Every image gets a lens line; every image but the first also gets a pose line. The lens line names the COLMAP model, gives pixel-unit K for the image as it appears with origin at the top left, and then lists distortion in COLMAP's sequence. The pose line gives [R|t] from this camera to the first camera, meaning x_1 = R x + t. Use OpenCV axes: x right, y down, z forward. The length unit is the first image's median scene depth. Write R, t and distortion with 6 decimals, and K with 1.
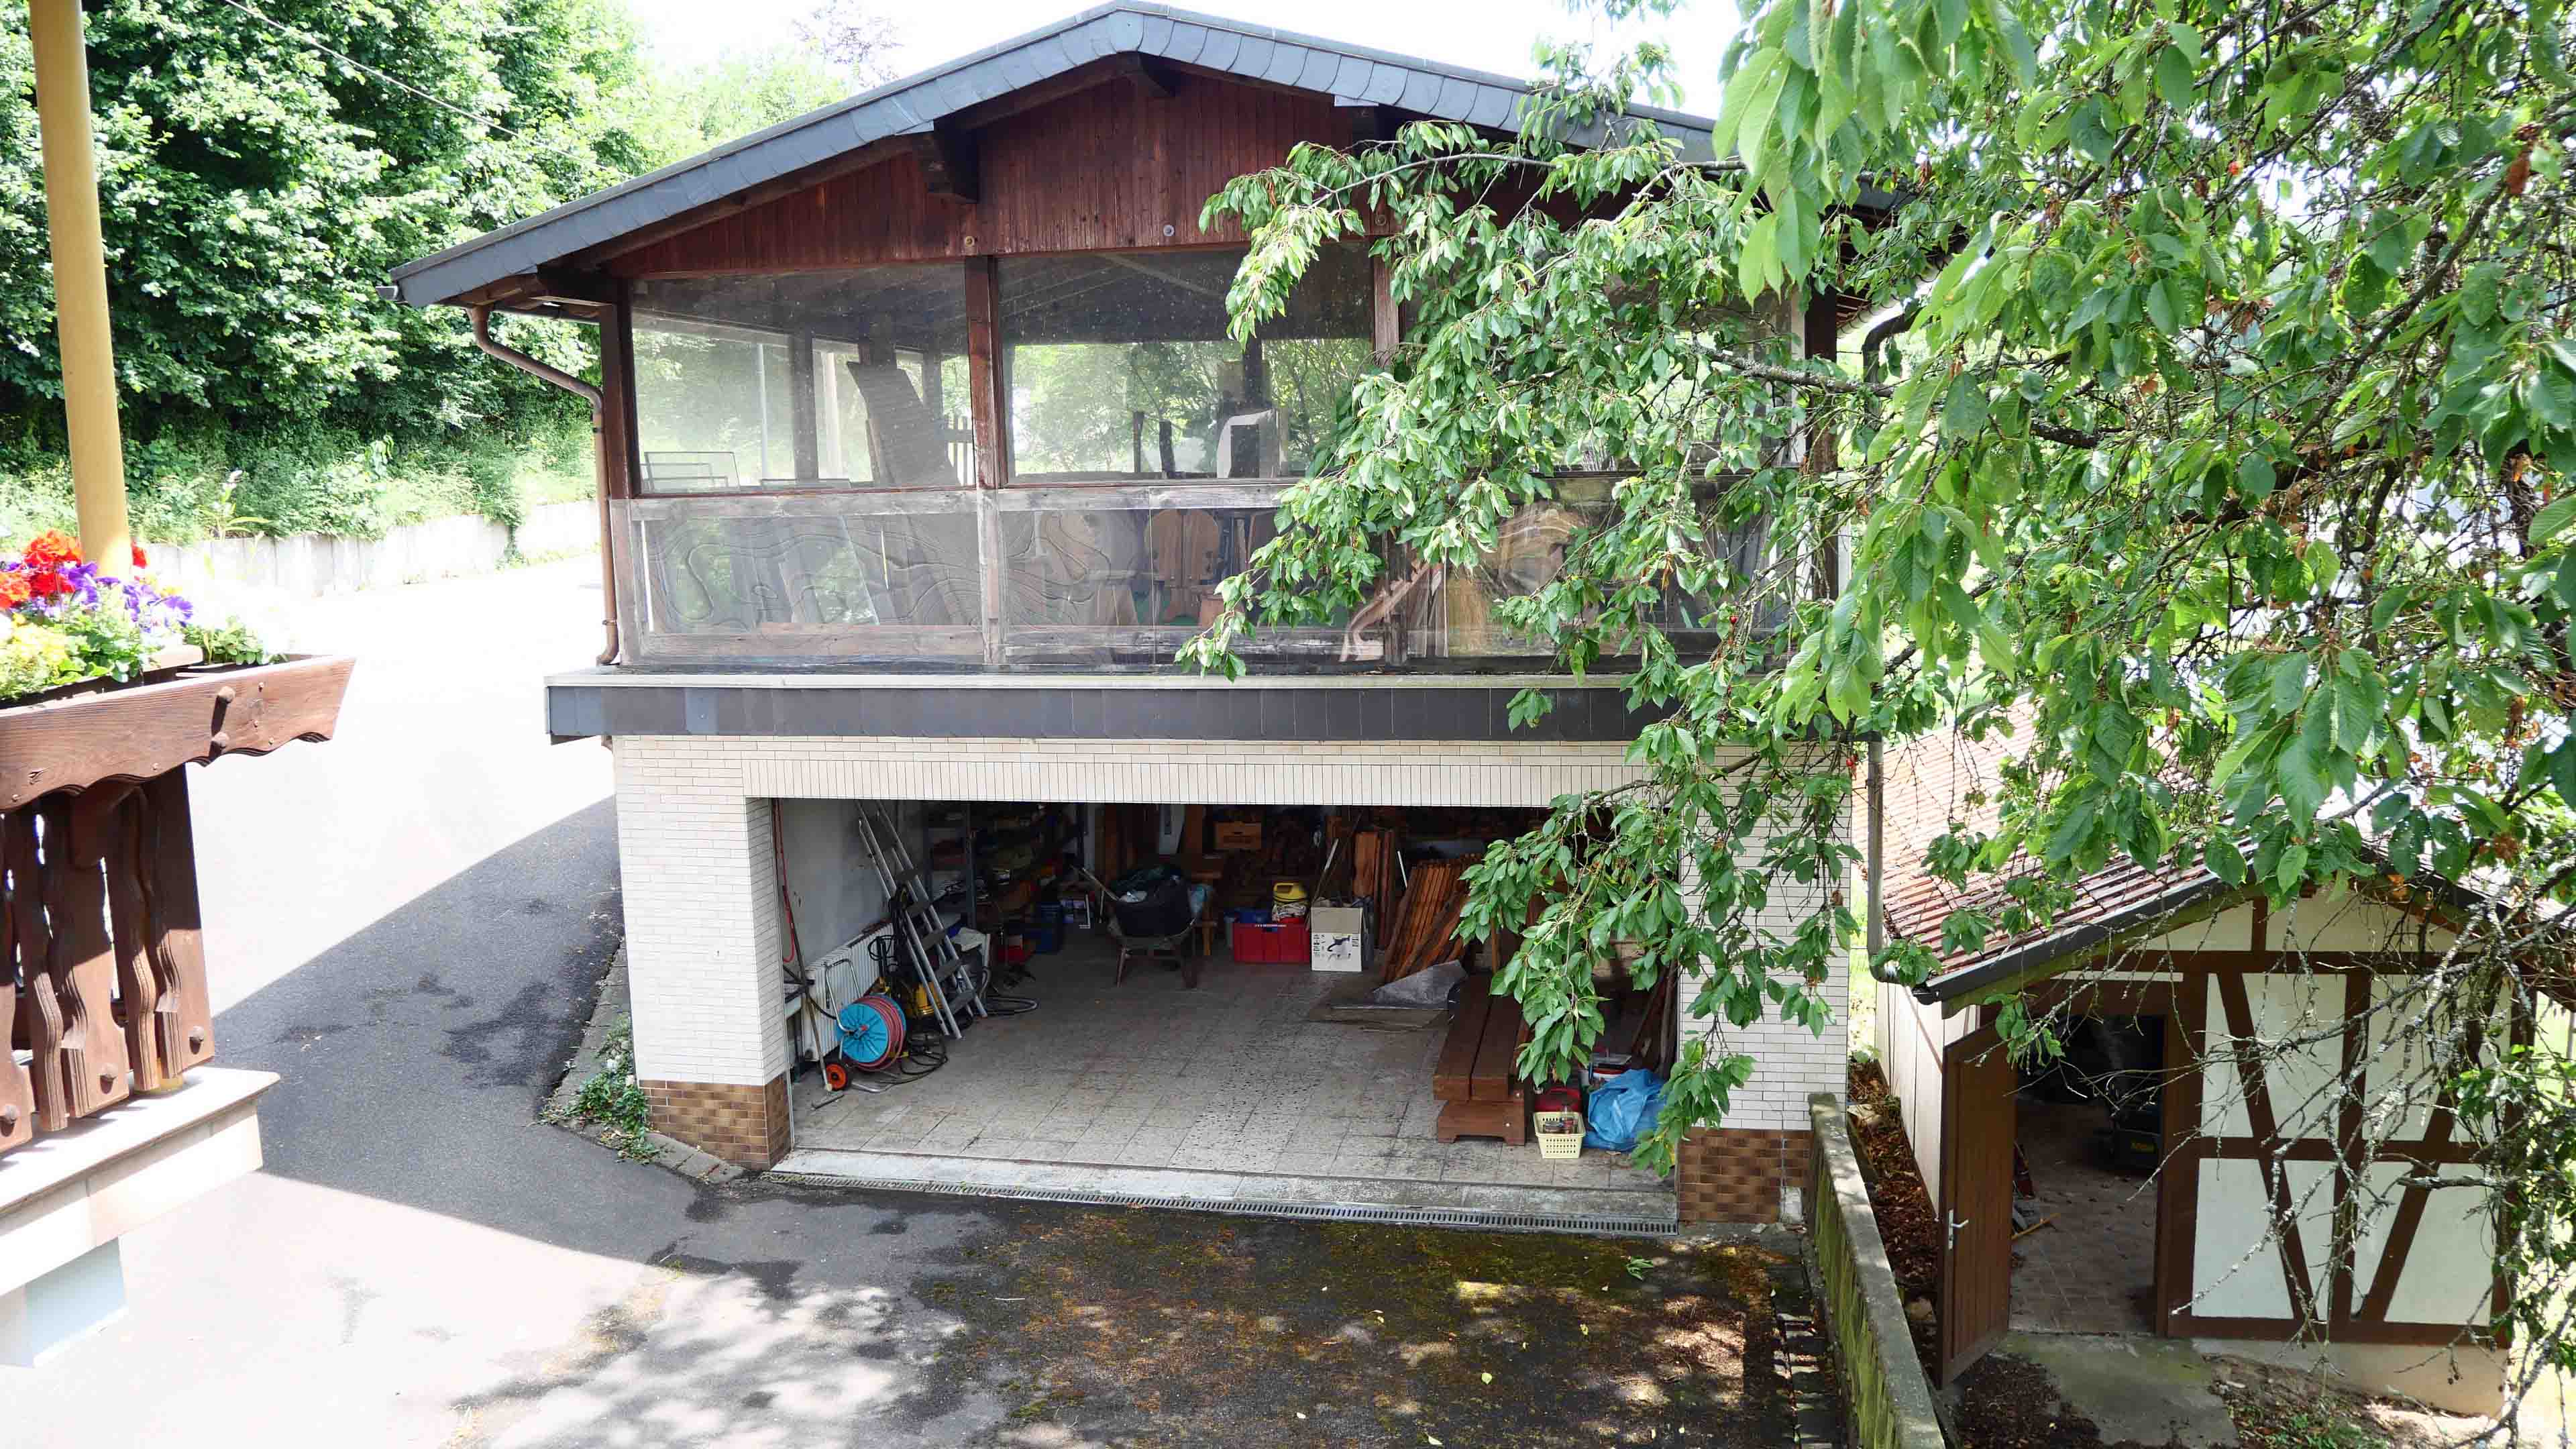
lens RADIAL K [[1912.7, 0, 1286.4], [0, 1912.7, 714.8], [0, 0, 1]] dist [-0.015699, -0.002426]
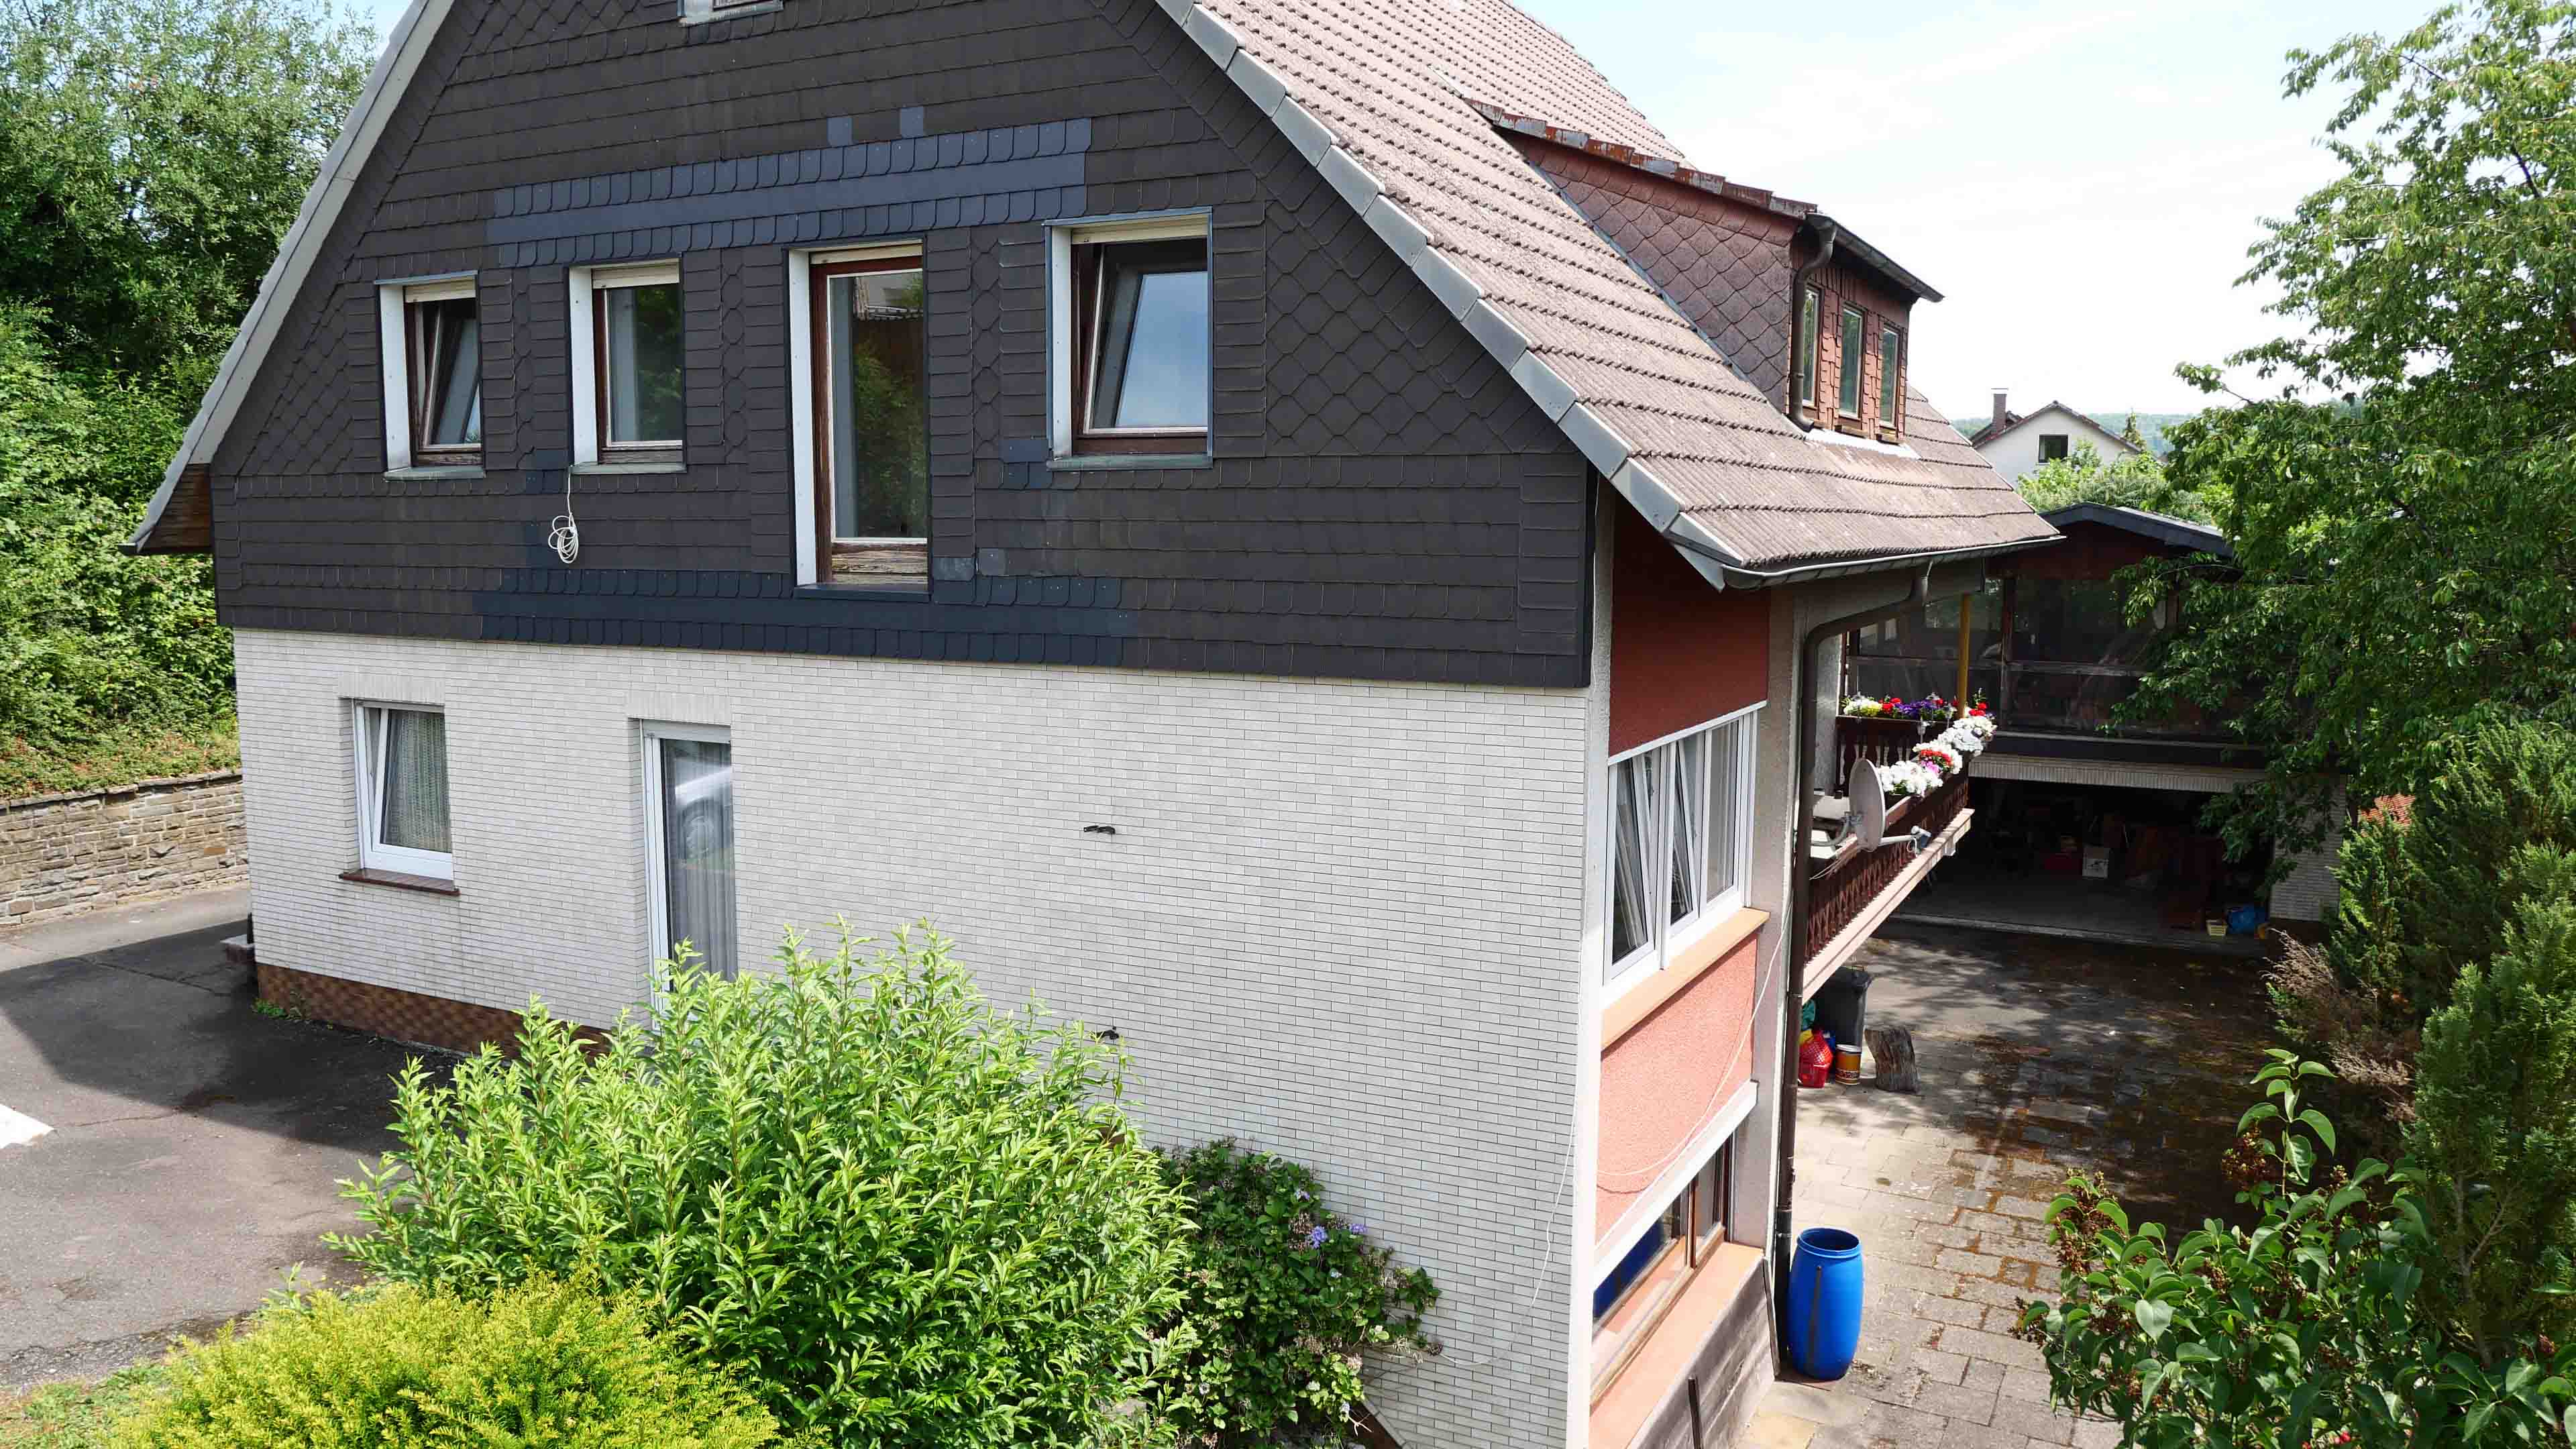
lens RADIAL K [[1912.7, 0, 1289.4], [0, 1912.7, 730.8], [0, 0, 1]] dist [-0.015699, -0.002426]
pose [[0.960488, 0.062328, -0.271254, -0.488538], [-0.065085, 0.997879, -0.001171, 0.059534], [0.270606, 0.018780, 0.962507, -2.335973]]
